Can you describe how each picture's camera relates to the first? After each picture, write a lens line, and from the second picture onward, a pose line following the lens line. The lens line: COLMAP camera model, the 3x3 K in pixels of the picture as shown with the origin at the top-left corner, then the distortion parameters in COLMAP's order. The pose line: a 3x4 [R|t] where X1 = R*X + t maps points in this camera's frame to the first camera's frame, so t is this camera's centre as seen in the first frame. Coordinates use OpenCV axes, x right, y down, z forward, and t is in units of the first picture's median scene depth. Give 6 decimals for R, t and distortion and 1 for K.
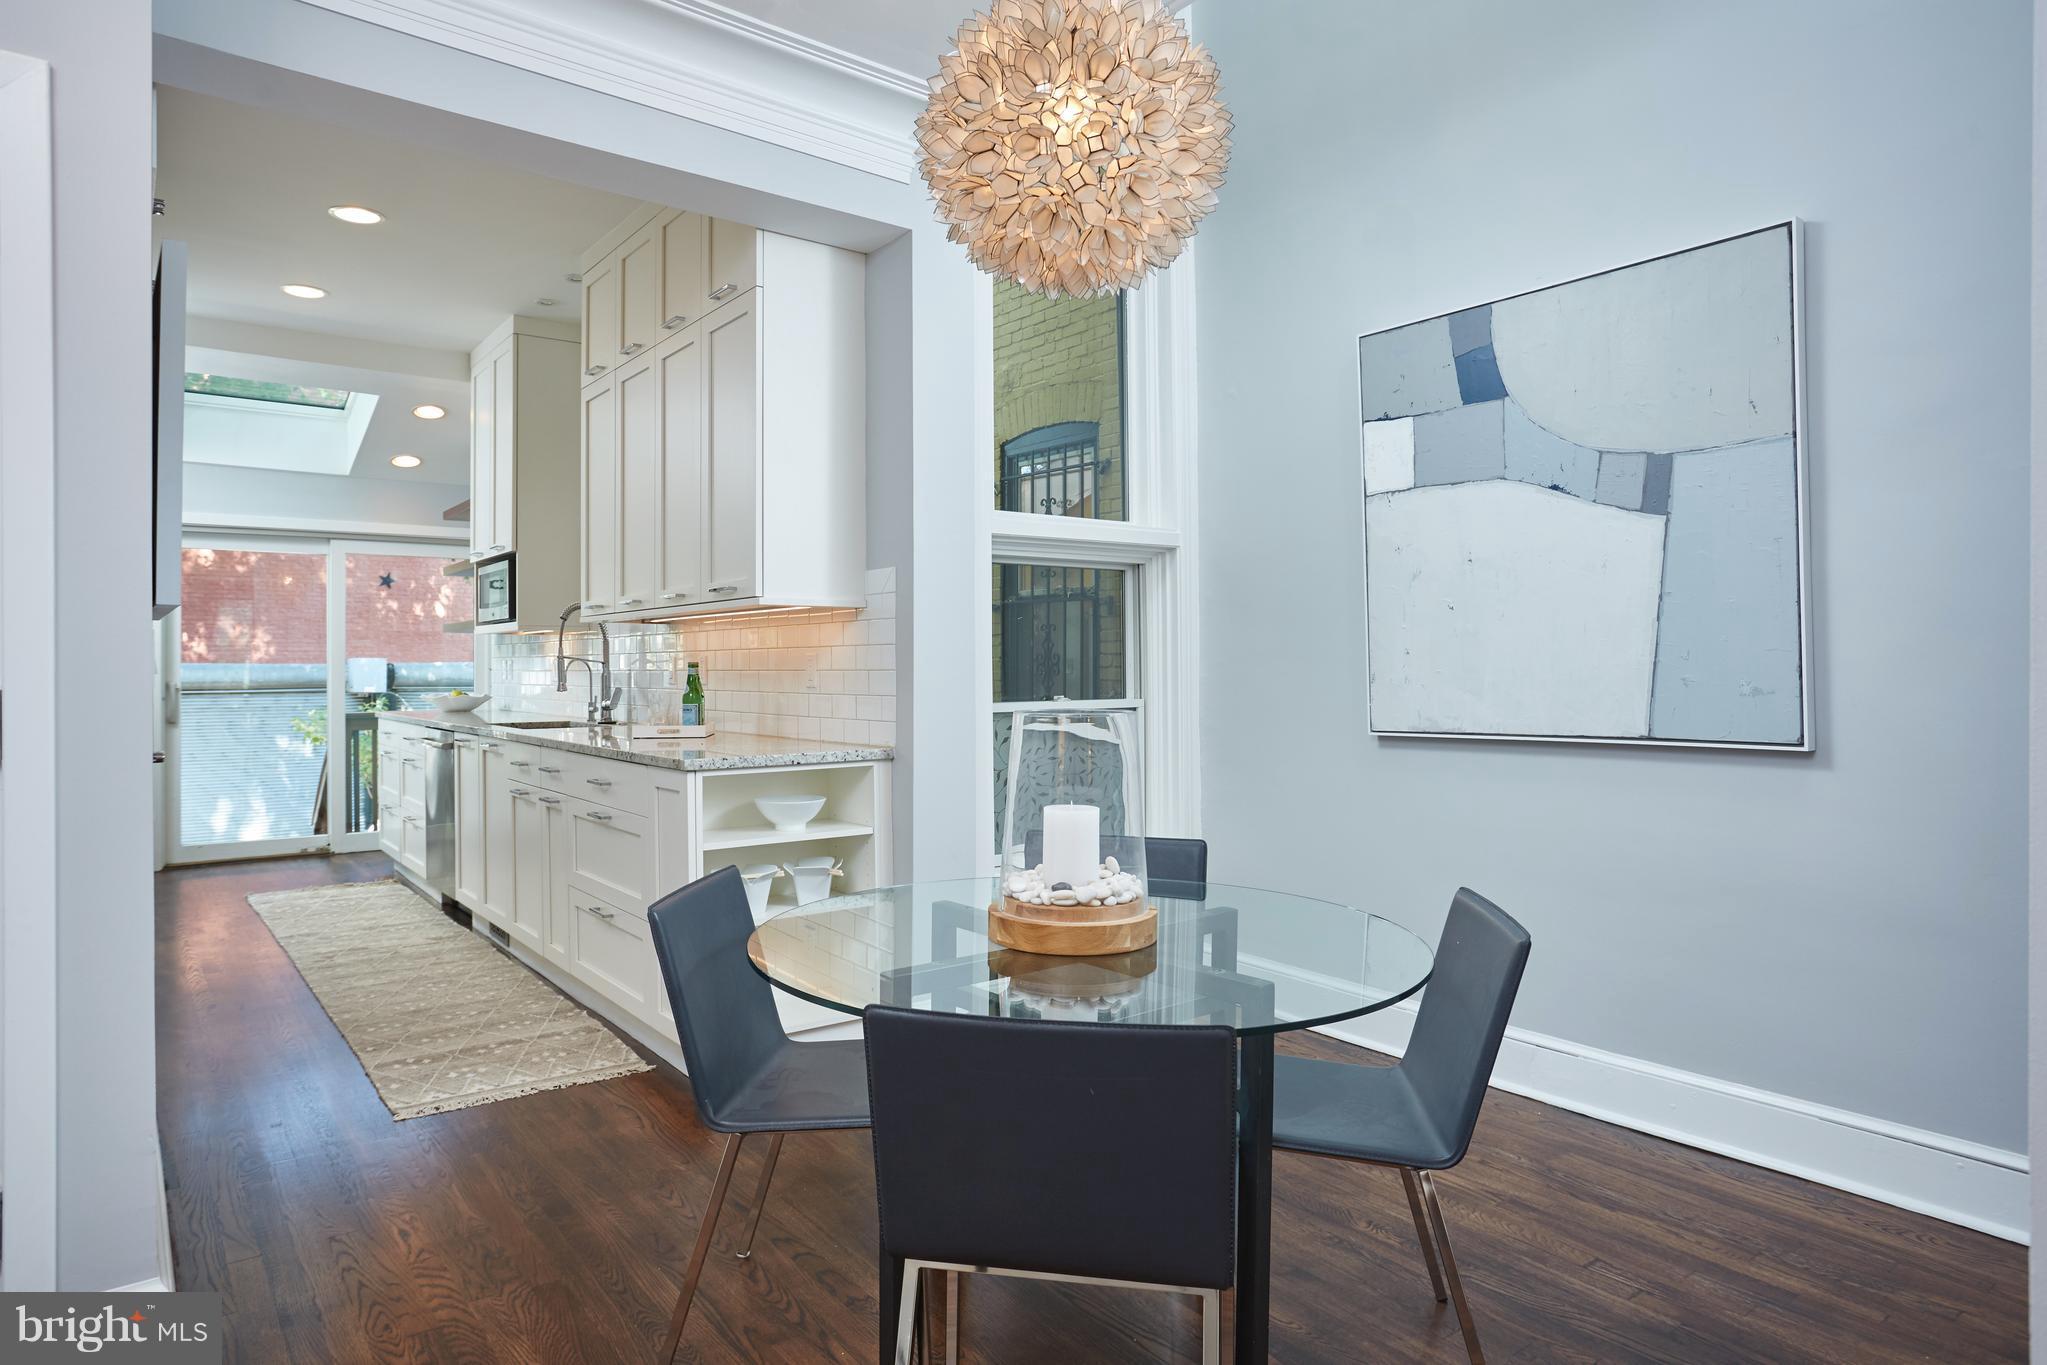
lens RADIAL K [[1201.3, 0, 1018.2], [0, 1201.3, 688.3], [0, 0, 1]] dist [-0.004922, -0.001318]
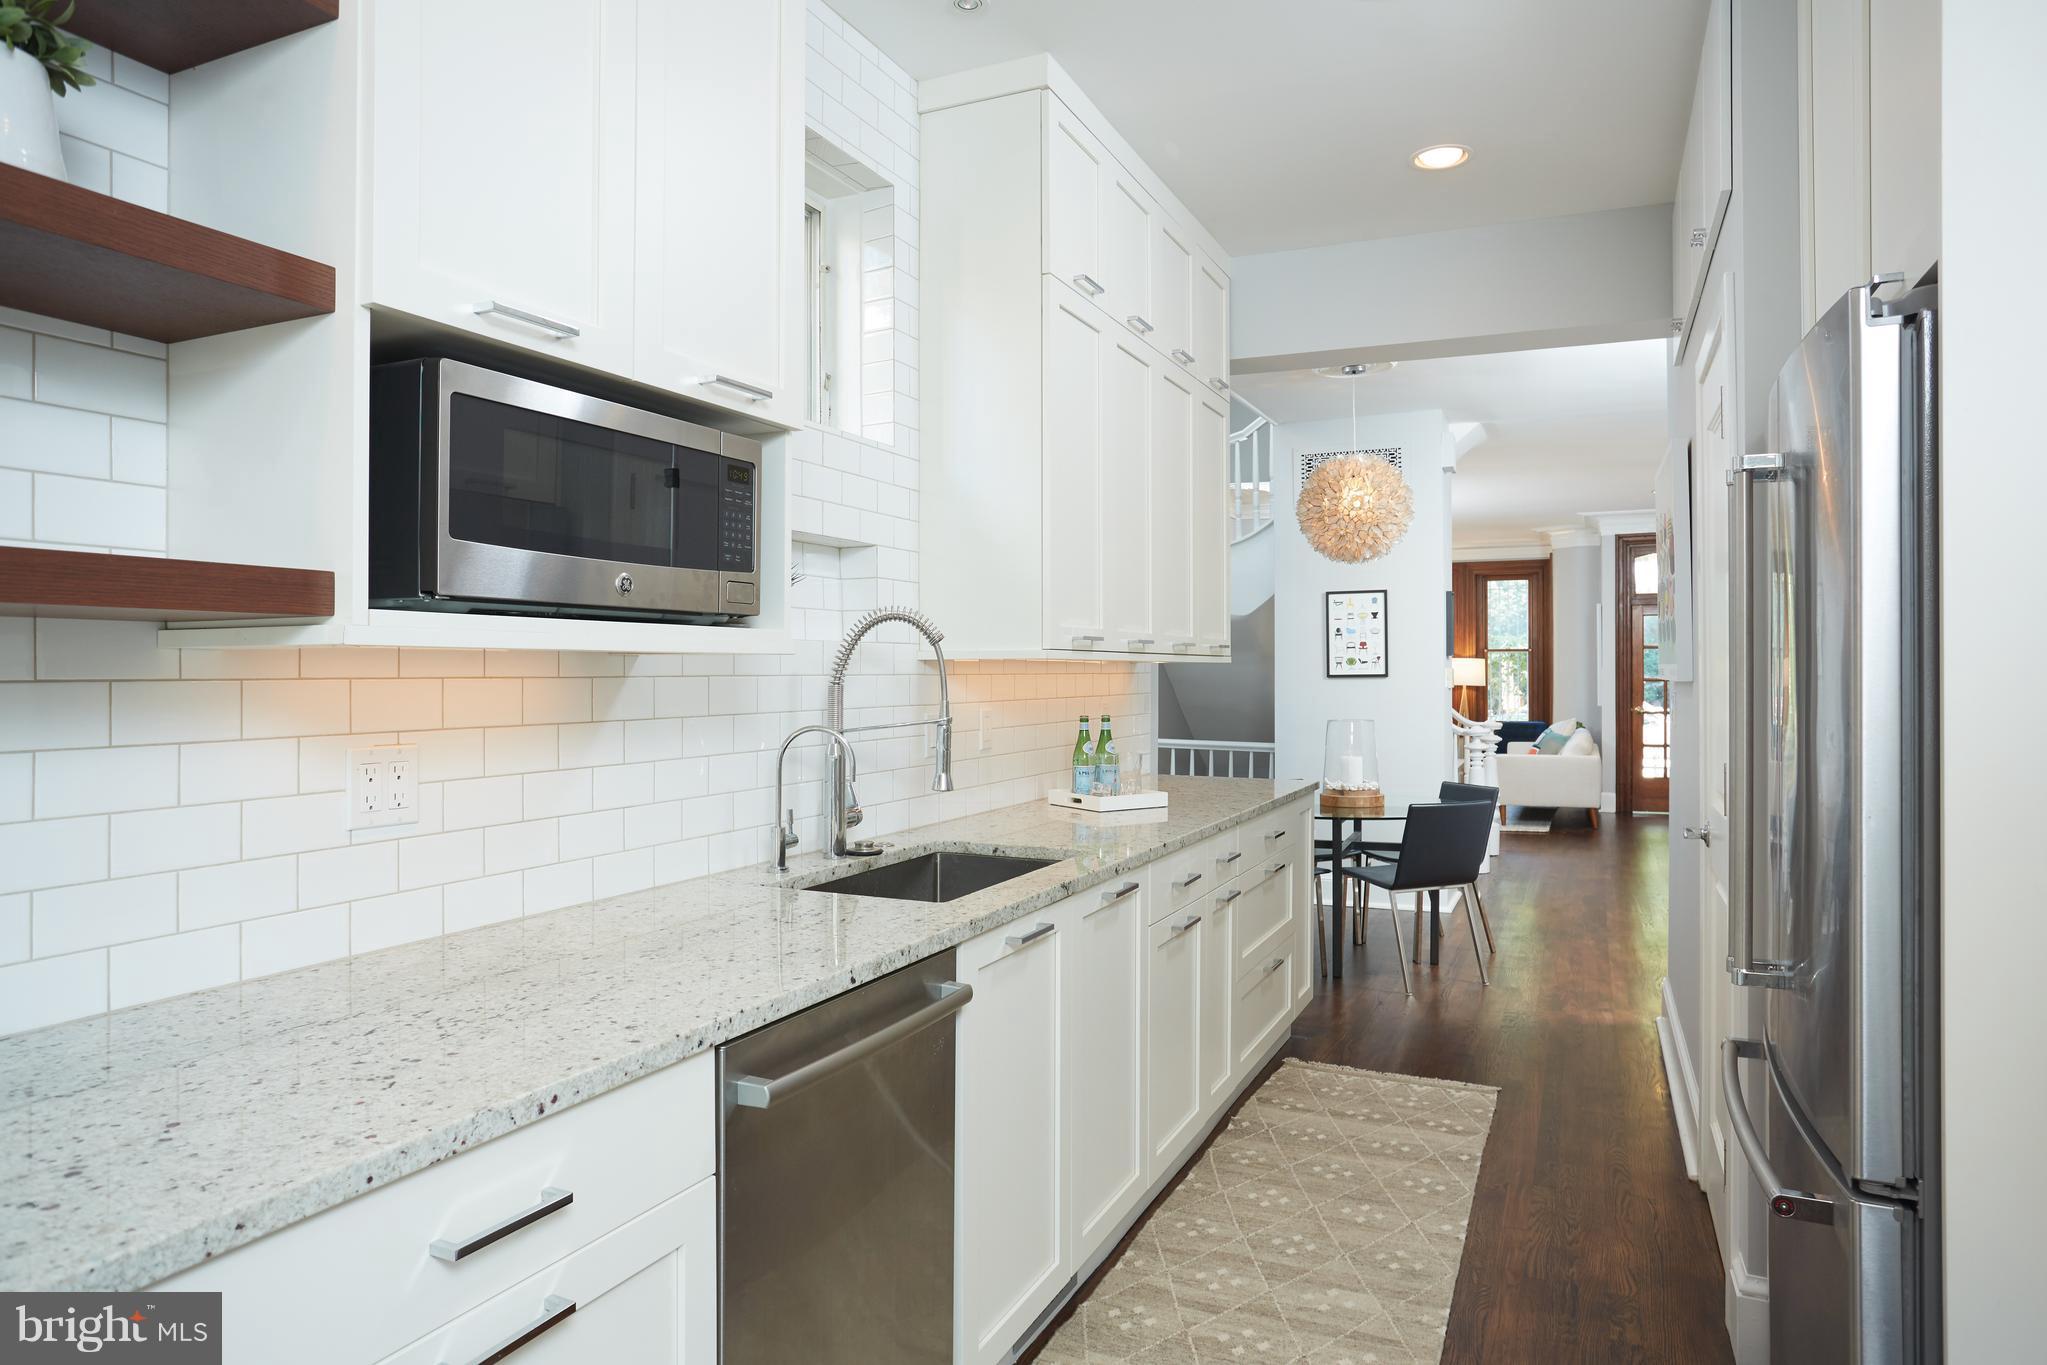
lens RADIAL K [[1201.3, 0, 1028.2], [0, 1201.3, 678.6], [0, 0, 1]] dist [-0.004922, -0.001318]
pose [[-0.454132, -0.004941, 0.890921, -1.297985], [0.017040, 0.999754, 0.014231, -0.079958], [-0.890772, 0.021644, -0.453936, 1.844977]]
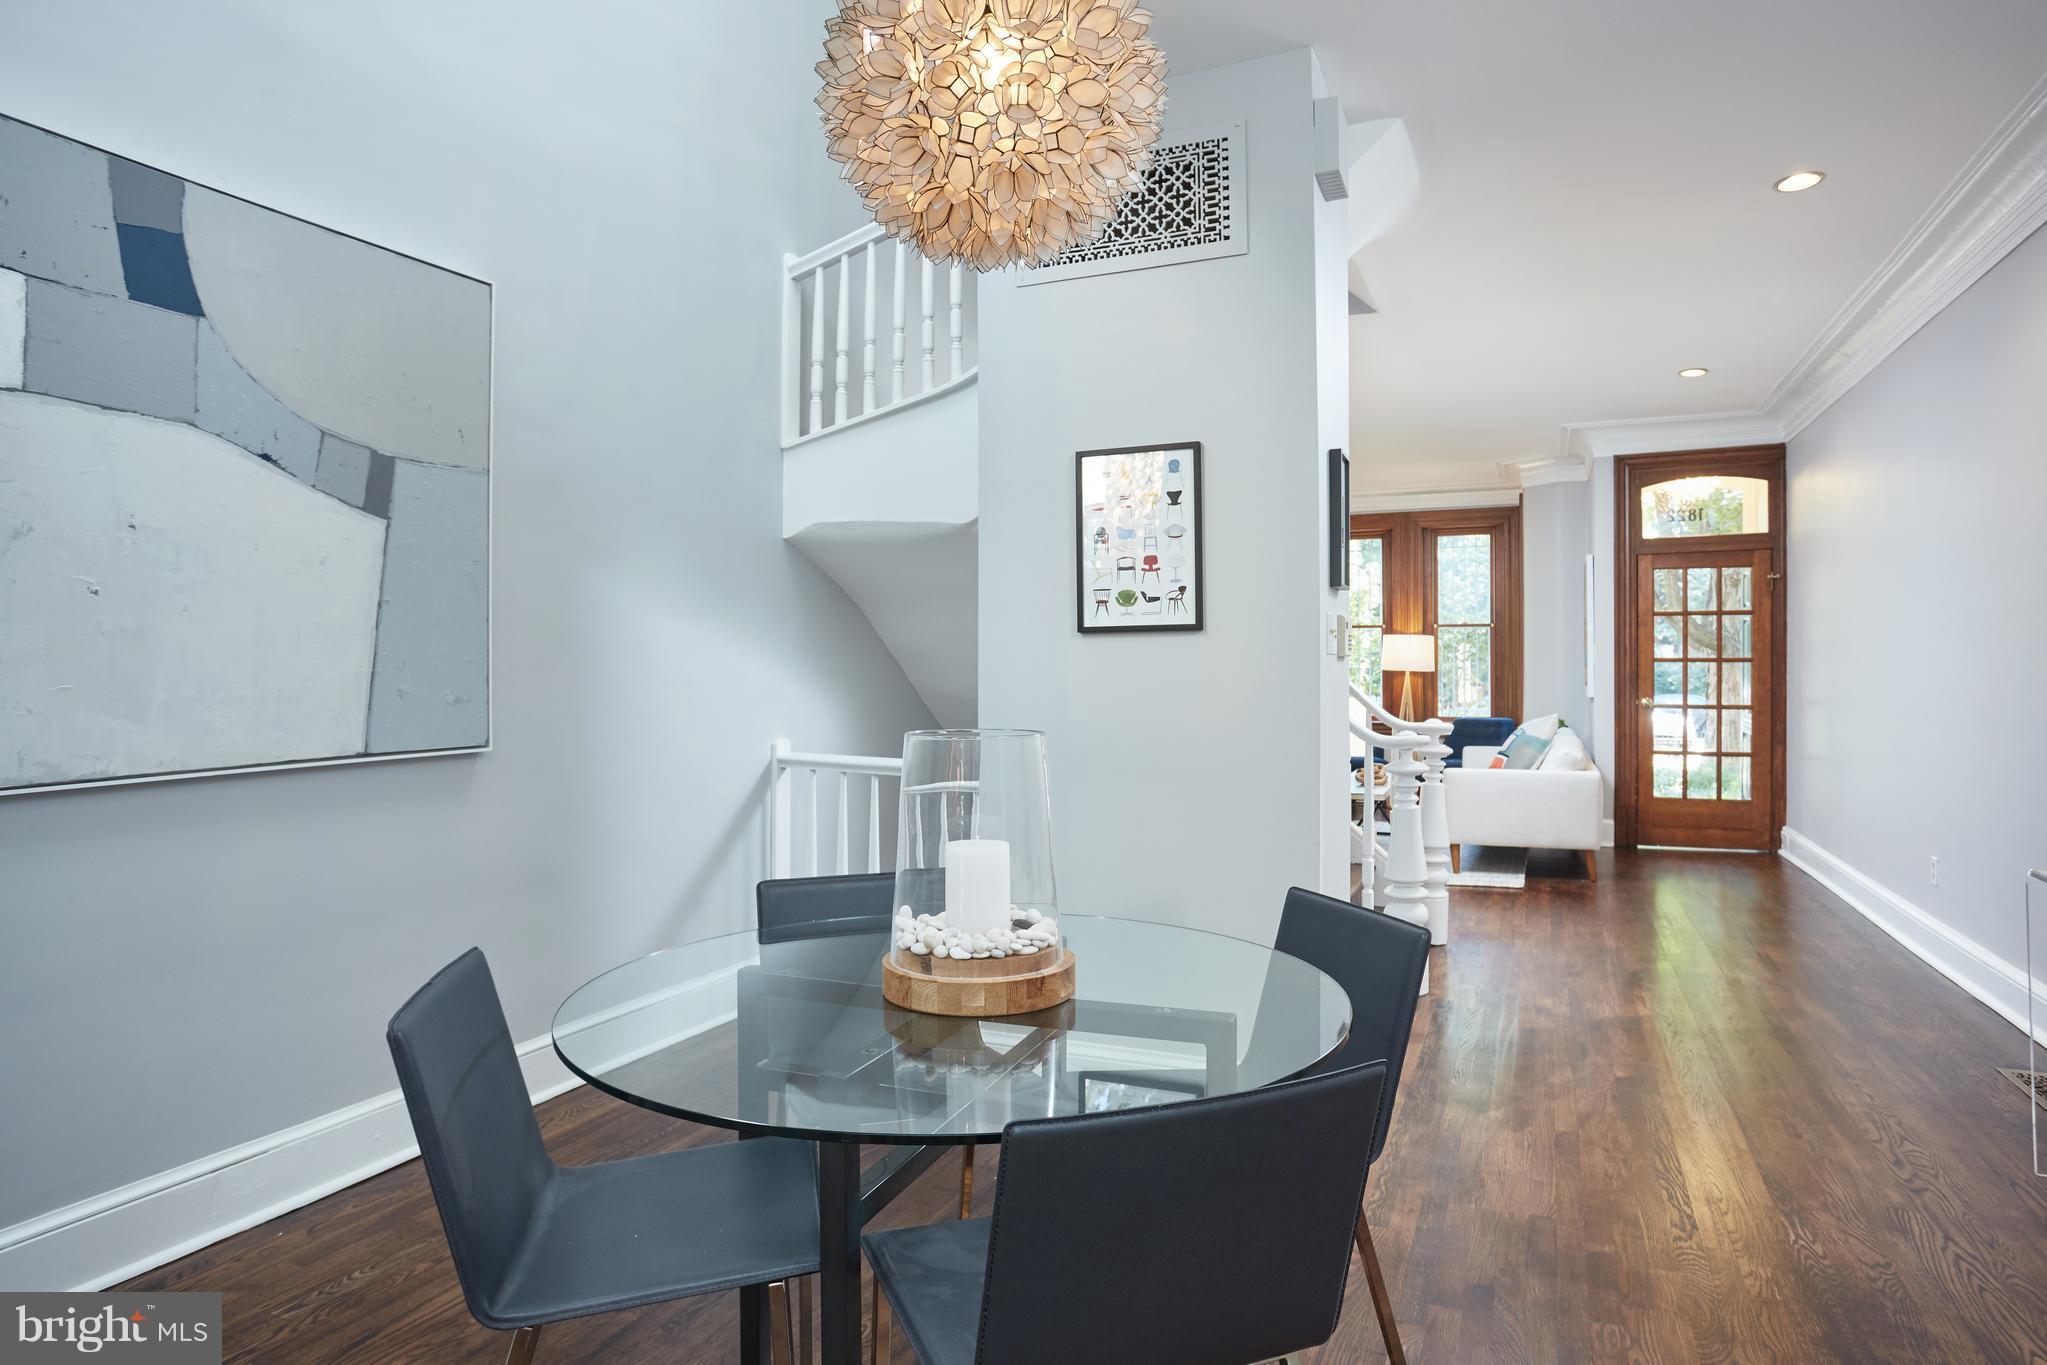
lens RADIAL K [[1201.3, 0, 1015.2], [0, 1201.3, 686.7], [0, 0, 1]] dist [-0.004922, -0.001318]
pose [[-0.472744, -0.013694, 0.881093, -0.489811], [0.018380, 0.999508, 0.025396, -0.023384], [-0.881008, 0.028201, -0.472260, 0.914622]]
